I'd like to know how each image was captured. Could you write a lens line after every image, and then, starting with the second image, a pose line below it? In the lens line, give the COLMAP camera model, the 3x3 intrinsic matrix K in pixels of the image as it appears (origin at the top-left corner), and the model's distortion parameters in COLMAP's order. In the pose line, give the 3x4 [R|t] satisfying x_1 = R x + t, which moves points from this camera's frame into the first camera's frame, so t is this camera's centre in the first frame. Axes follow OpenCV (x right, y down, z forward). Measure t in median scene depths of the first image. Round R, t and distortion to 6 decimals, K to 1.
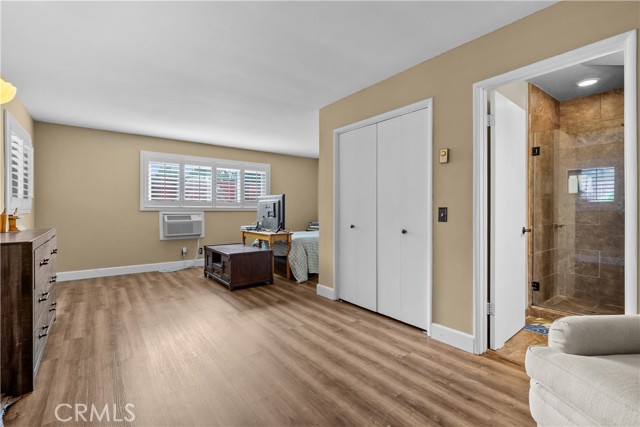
lens RADIAL K [[280.5, 0, 320.6], [0, 280.5, 210.1], [0, 0, 1]] dist [-0.000198, -0.000275]
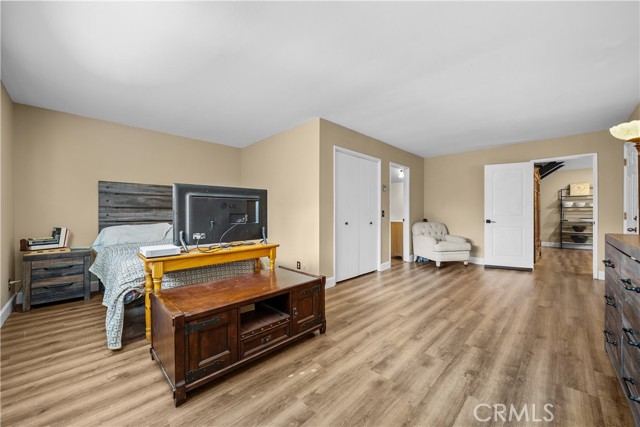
lens RADIAL K [[233.3, 0, 318.5], [0, 233.3, 215.5], [0, 0, 1]] dist [-0.002638, -0.000092]
pose [[-0.086152, -0.010202, 0.996230, -1.859340], [0.005745, 0.999926, 0.010737, 0.009178], [-0.996265, 0.006648, -0.086087, 2.264950]]
